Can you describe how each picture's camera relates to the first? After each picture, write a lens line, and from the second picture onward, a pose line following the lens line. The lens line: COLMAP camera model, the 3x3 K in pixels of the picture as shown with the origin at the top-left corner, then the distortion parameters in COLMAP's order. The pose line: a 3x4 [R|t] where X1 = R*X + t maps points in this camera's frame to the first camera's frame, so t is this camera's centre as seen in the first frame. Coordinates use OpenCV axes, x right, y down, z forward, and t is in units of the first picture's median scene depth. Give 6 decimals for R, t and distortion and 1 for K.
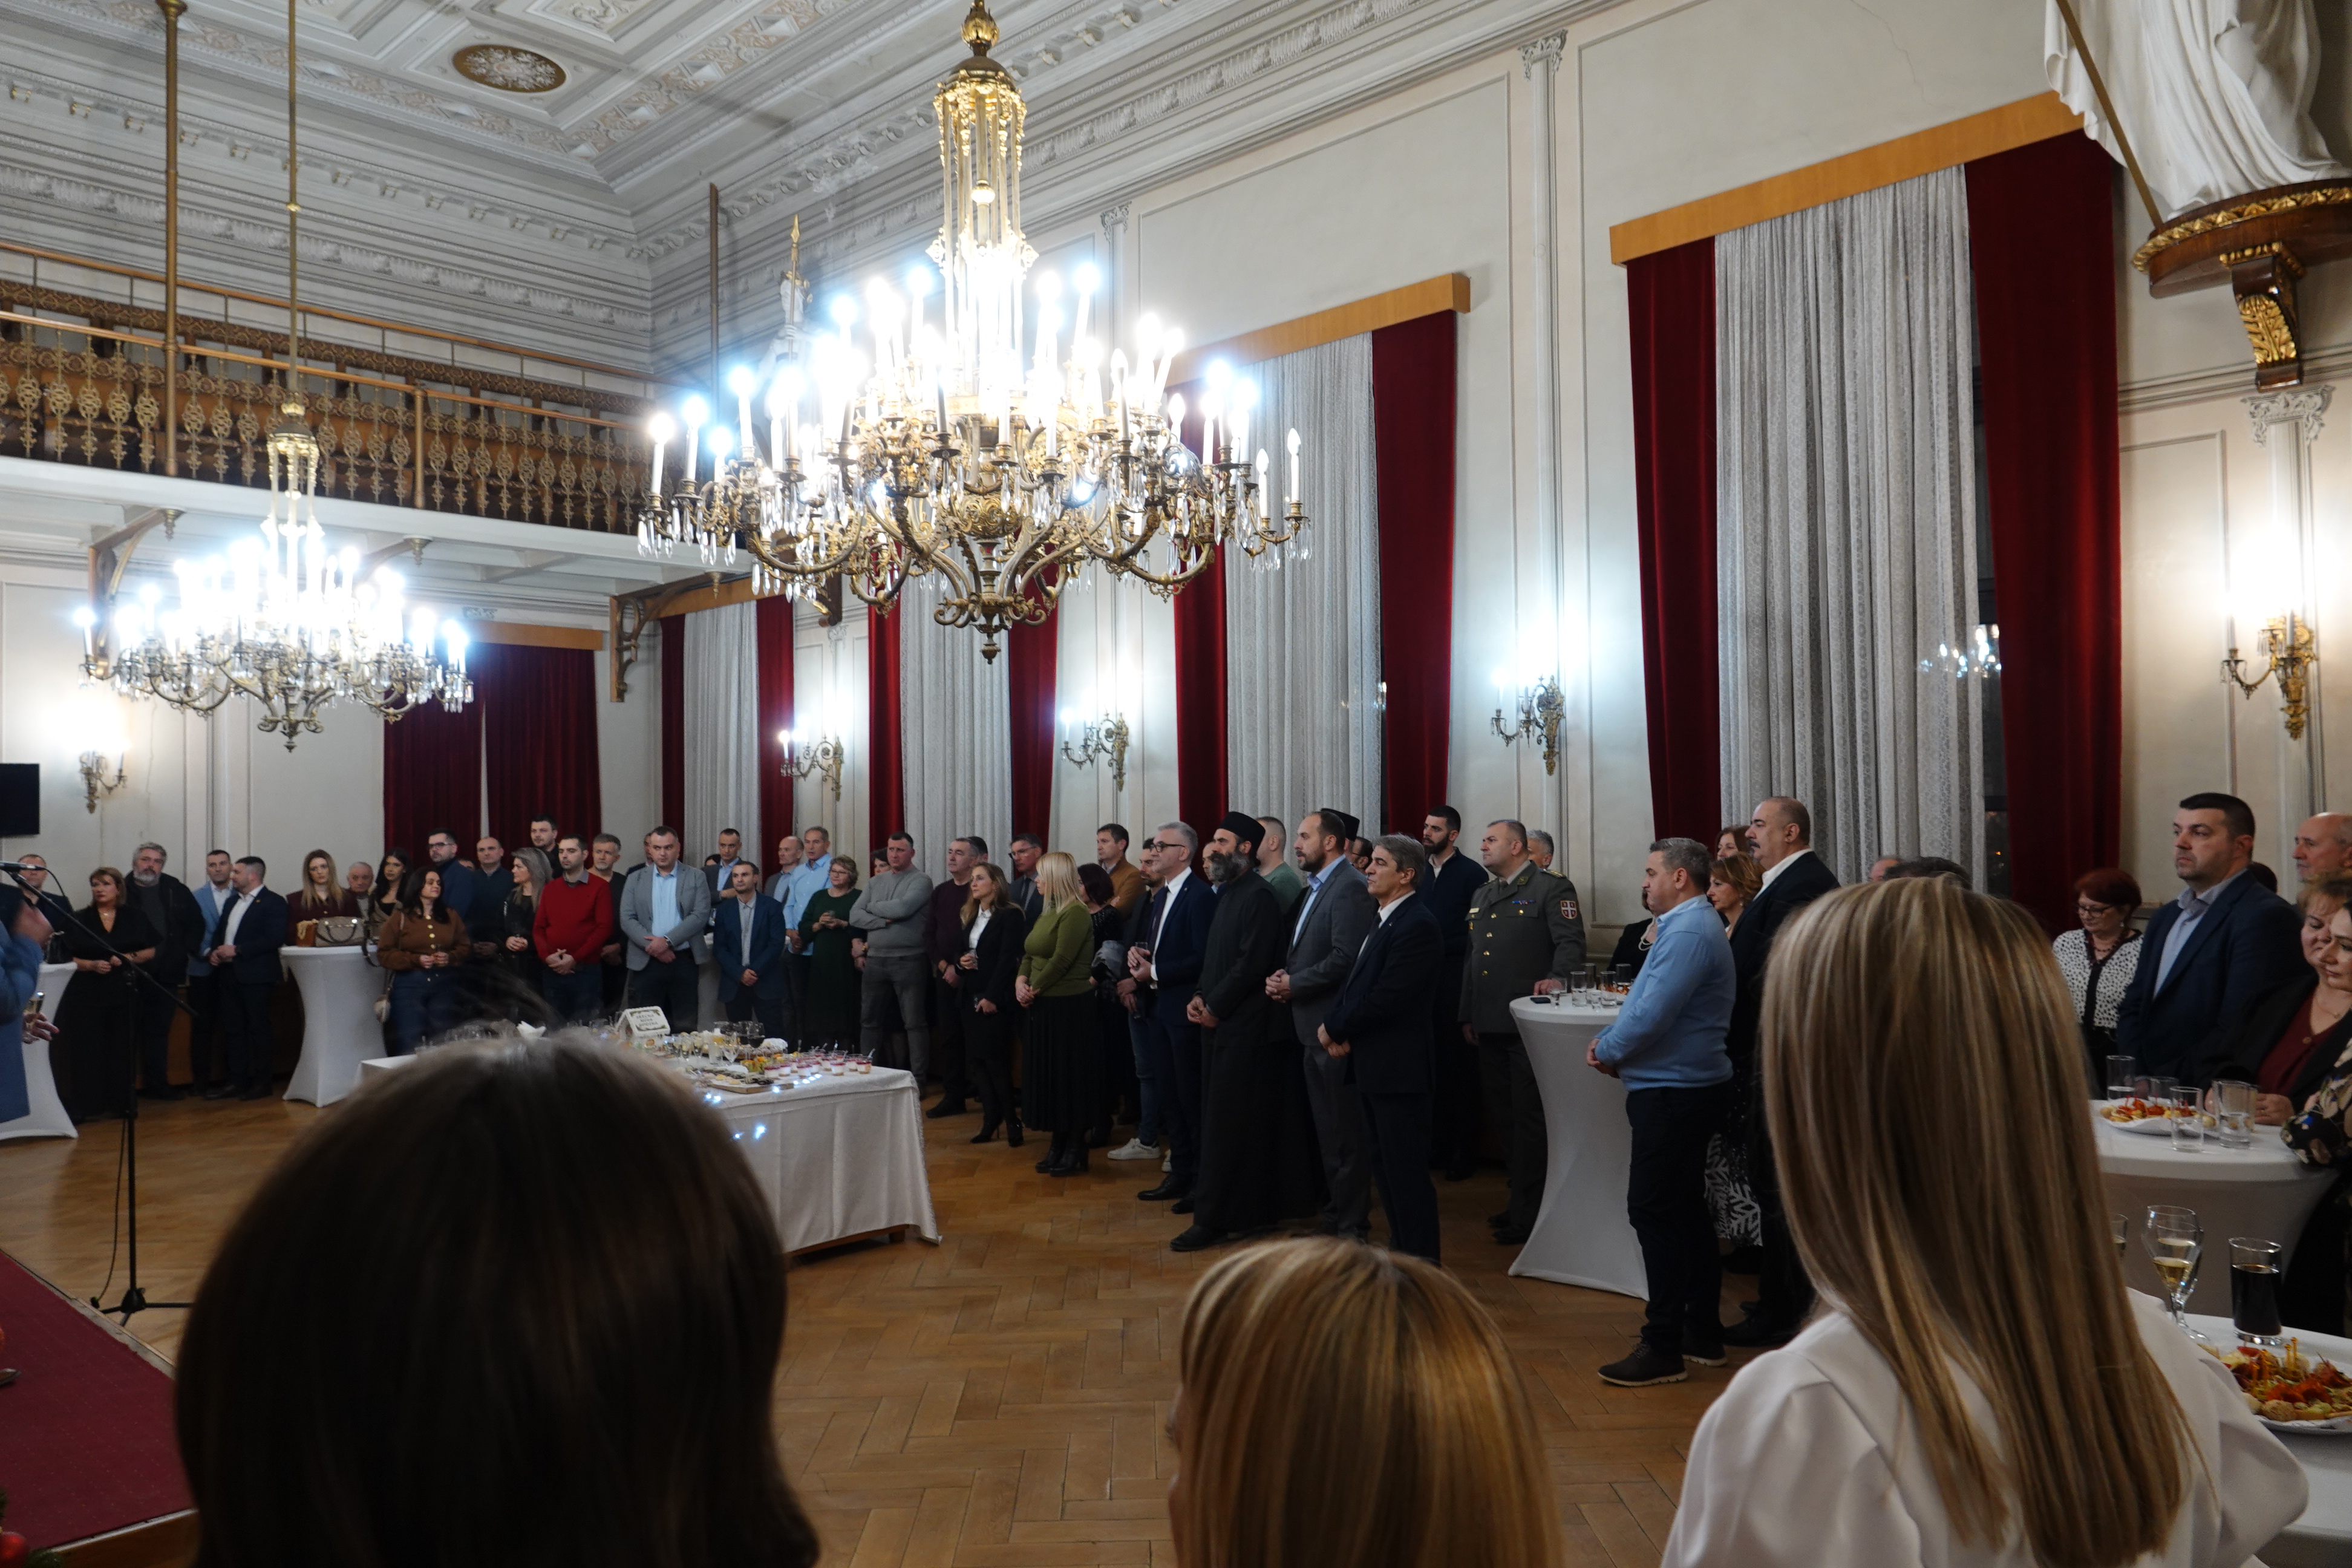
lens RADIAL K [[1634.2, 0, 1176.0], [0, 1634.2, 784.0], [0, 0, 1]] dist [-0.051715, -0.000064]
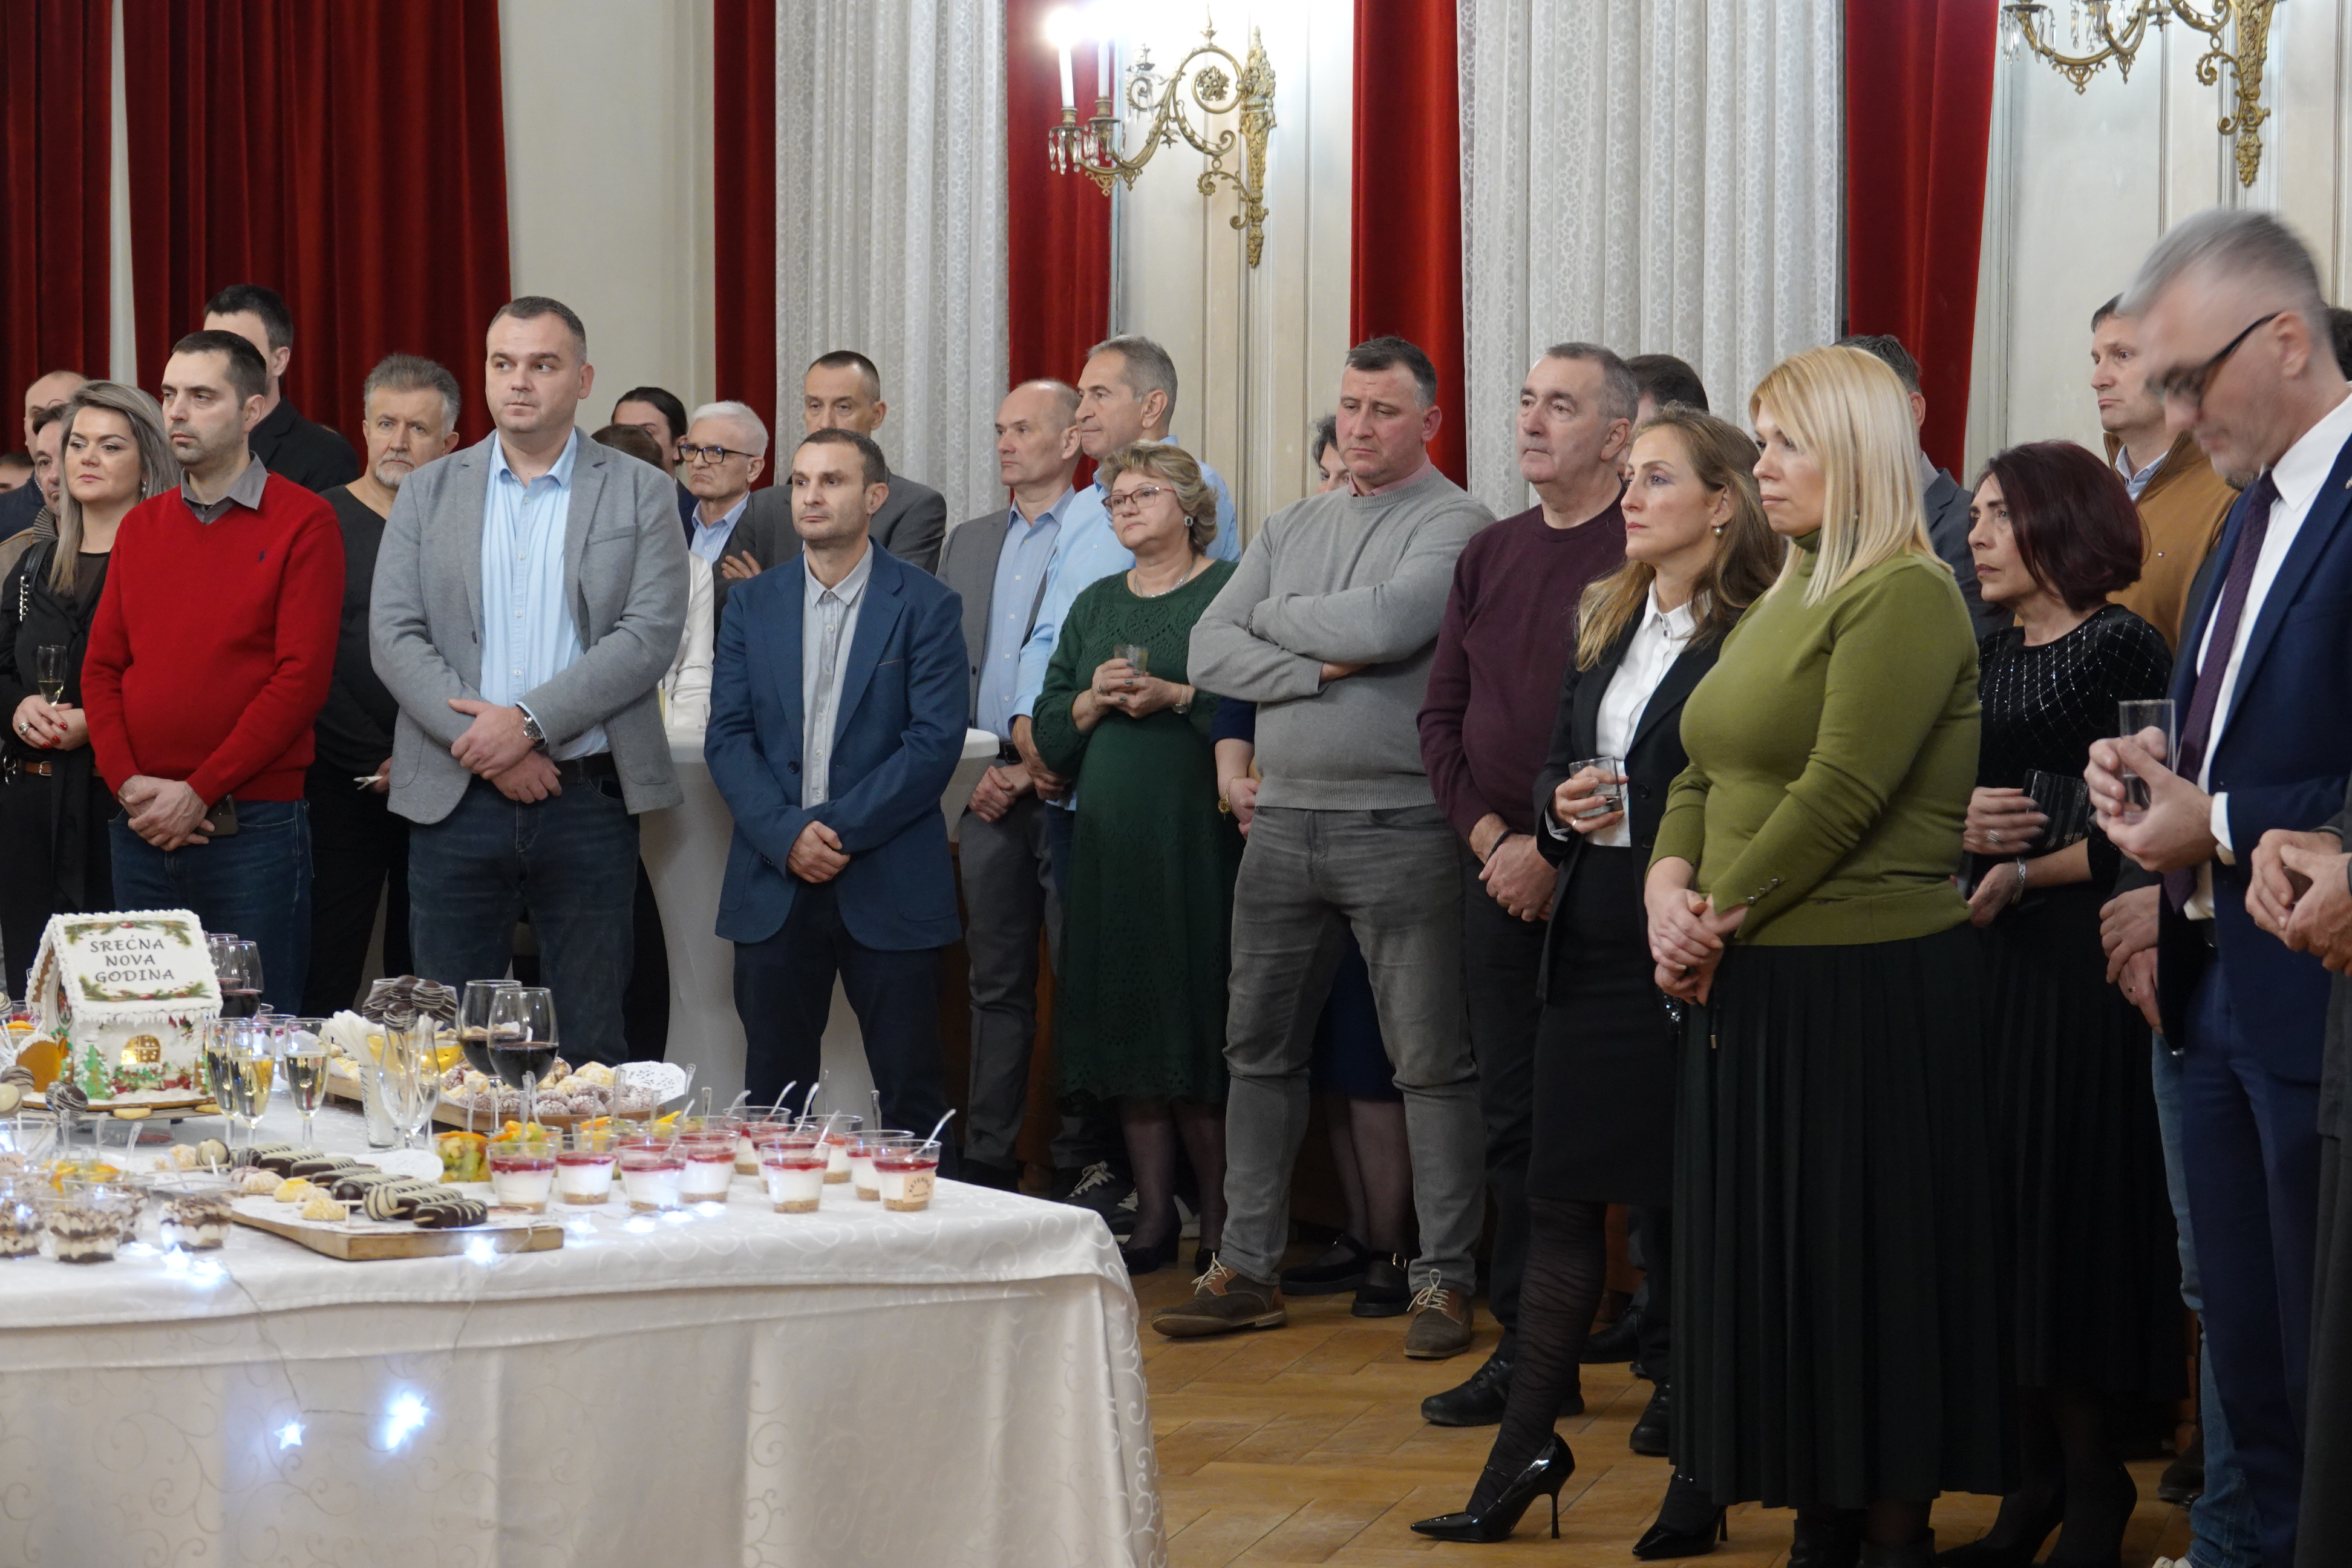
lens RADIAL K [[5186.8, 0, 1176.0], [0, 5186.8, 784.0], [0, 0, 1]] dist [-0.046562, 0.138649]
pose [[0.957781, 0.030625, -0.285862, 0.040204], [-0.009133, 0.997050, 0.076214, 0.038924], [0.287353, -0.070386, 0.955235, 0.197021]]
